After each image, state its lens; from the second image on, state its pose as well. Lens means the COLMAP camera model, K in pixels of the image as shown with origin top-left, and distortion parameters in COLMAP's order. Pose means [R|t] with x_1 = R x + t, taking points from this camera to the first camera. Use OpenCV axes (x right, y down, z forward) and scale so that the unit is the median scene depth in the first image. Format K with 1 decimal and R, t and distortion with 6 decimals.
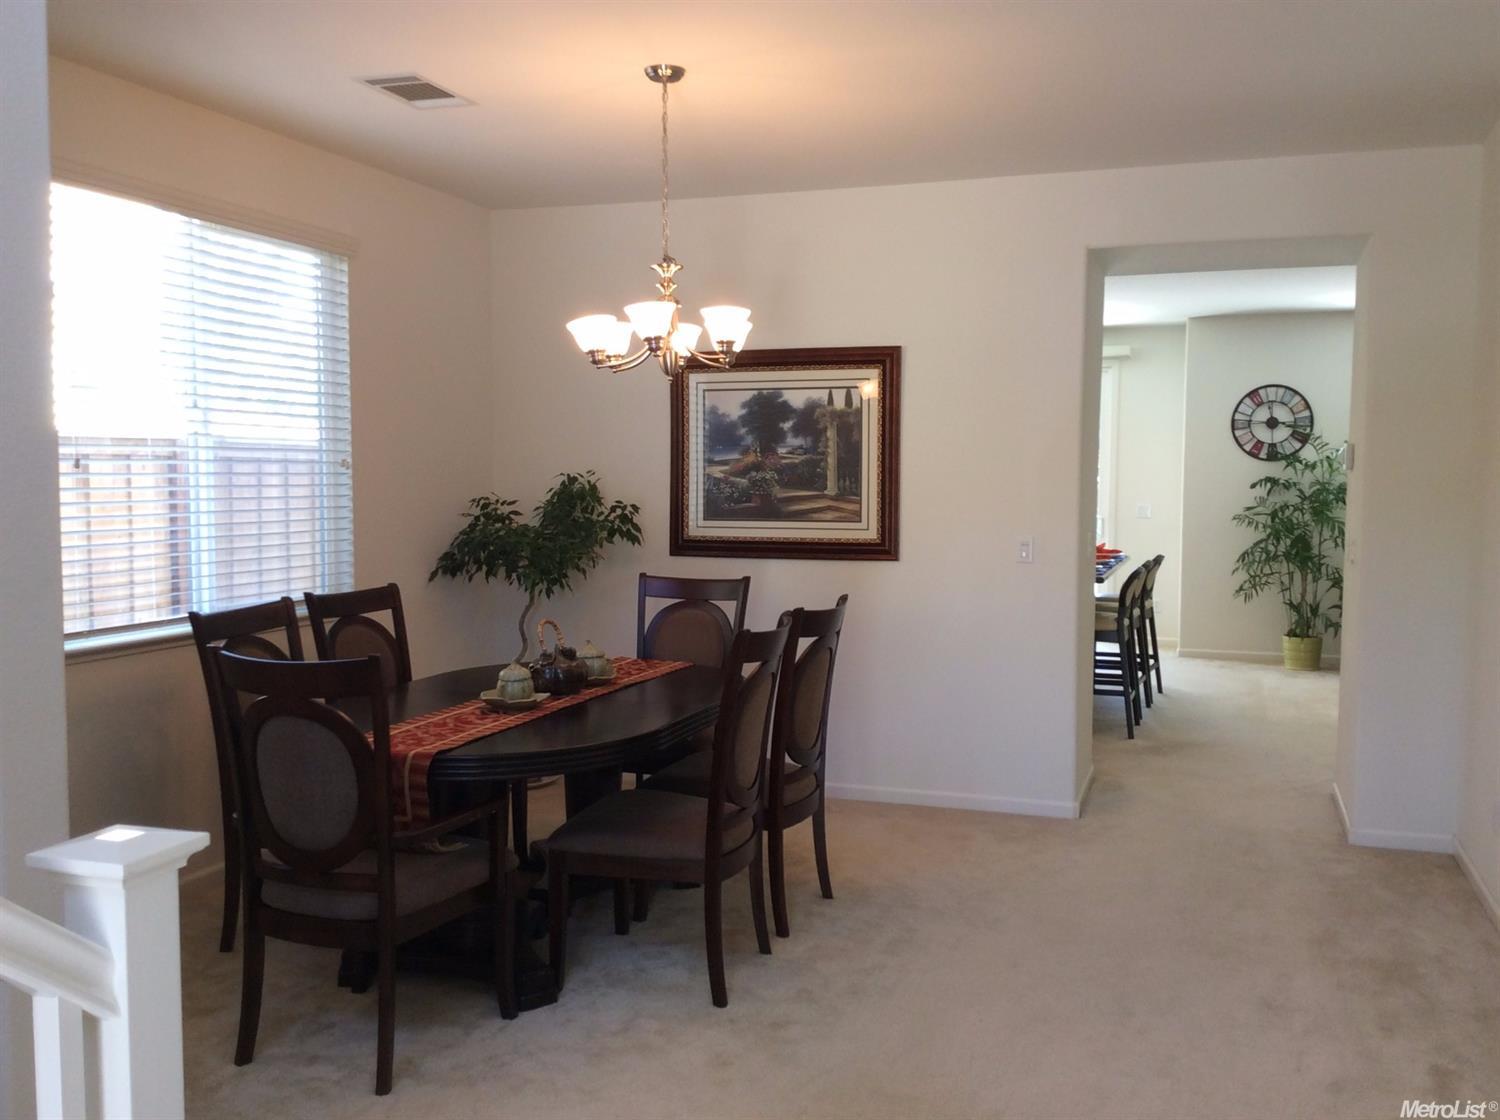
lens RADIAL K [[1391.8, 0, 754.6], [0, 1391.8, 564.6], [0, 0, 1]] dist [0.061502, 0.000000]
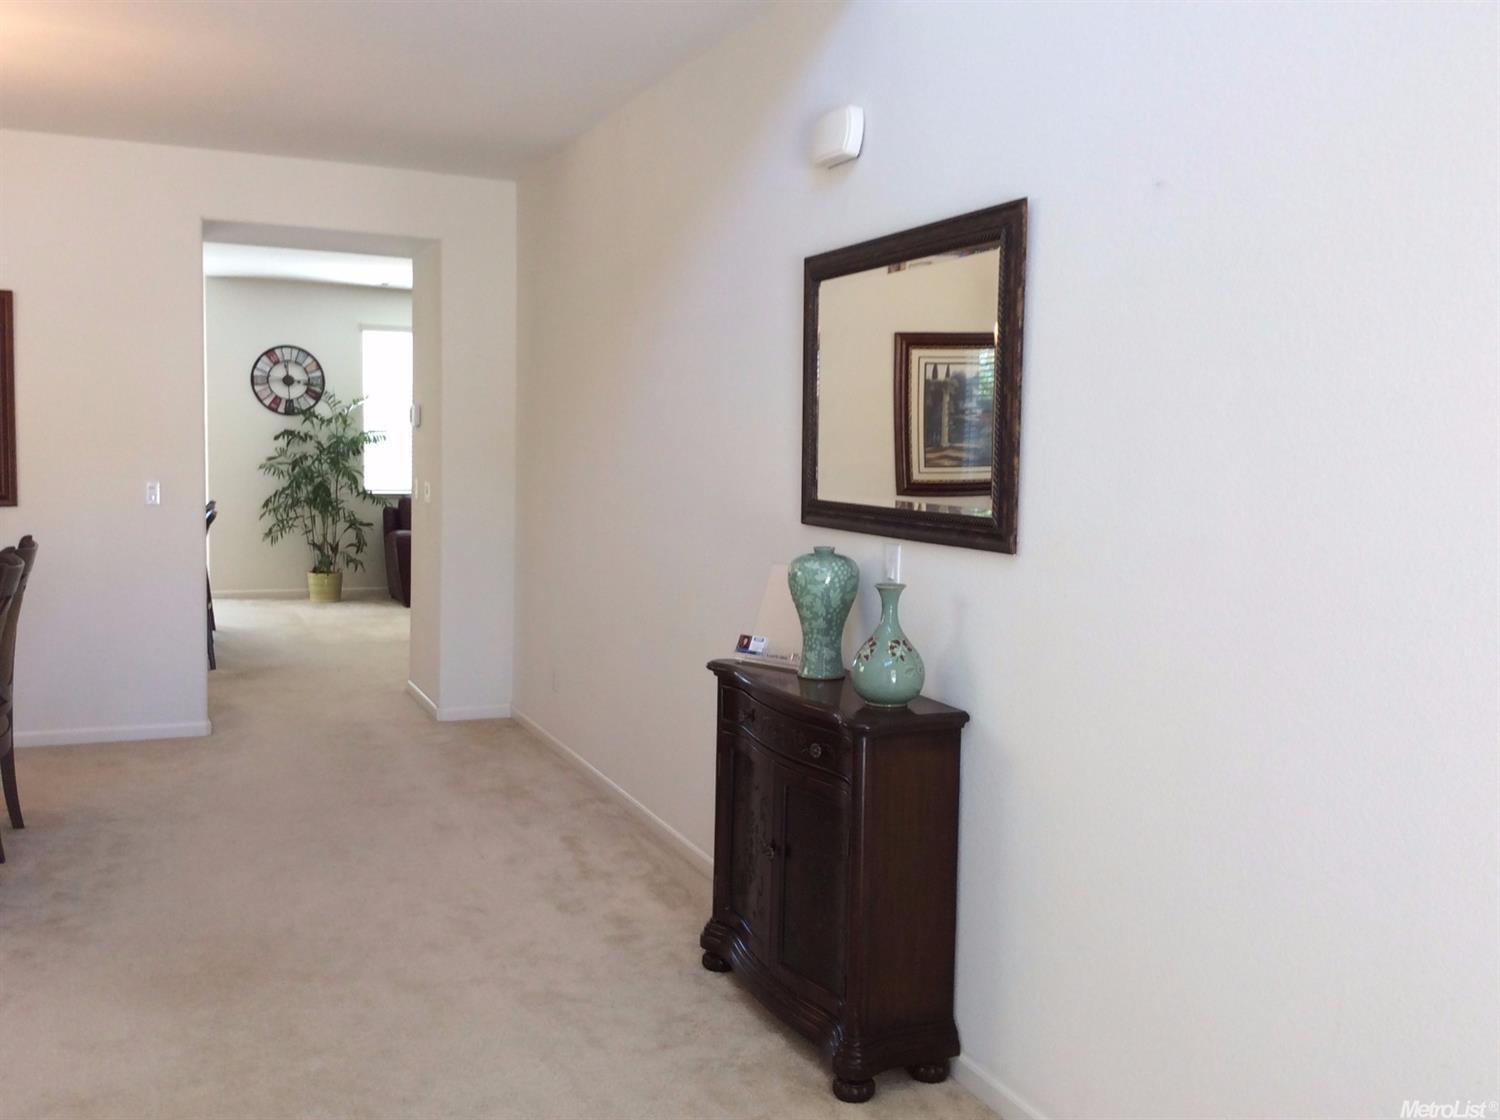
lens RADIAL K [[1391.8, 0, 748.4], [0, 1391.8, 557.2], [0, 0, 1]] dist [0.061502, 0.000000]
pose [[0.747659, -0.042499, 0.662722, -0.097755], [0.023072, 0.999010, 0.038035, 0.003922], [-0.663682, -0.013147, 0.747899, -0.062946]]
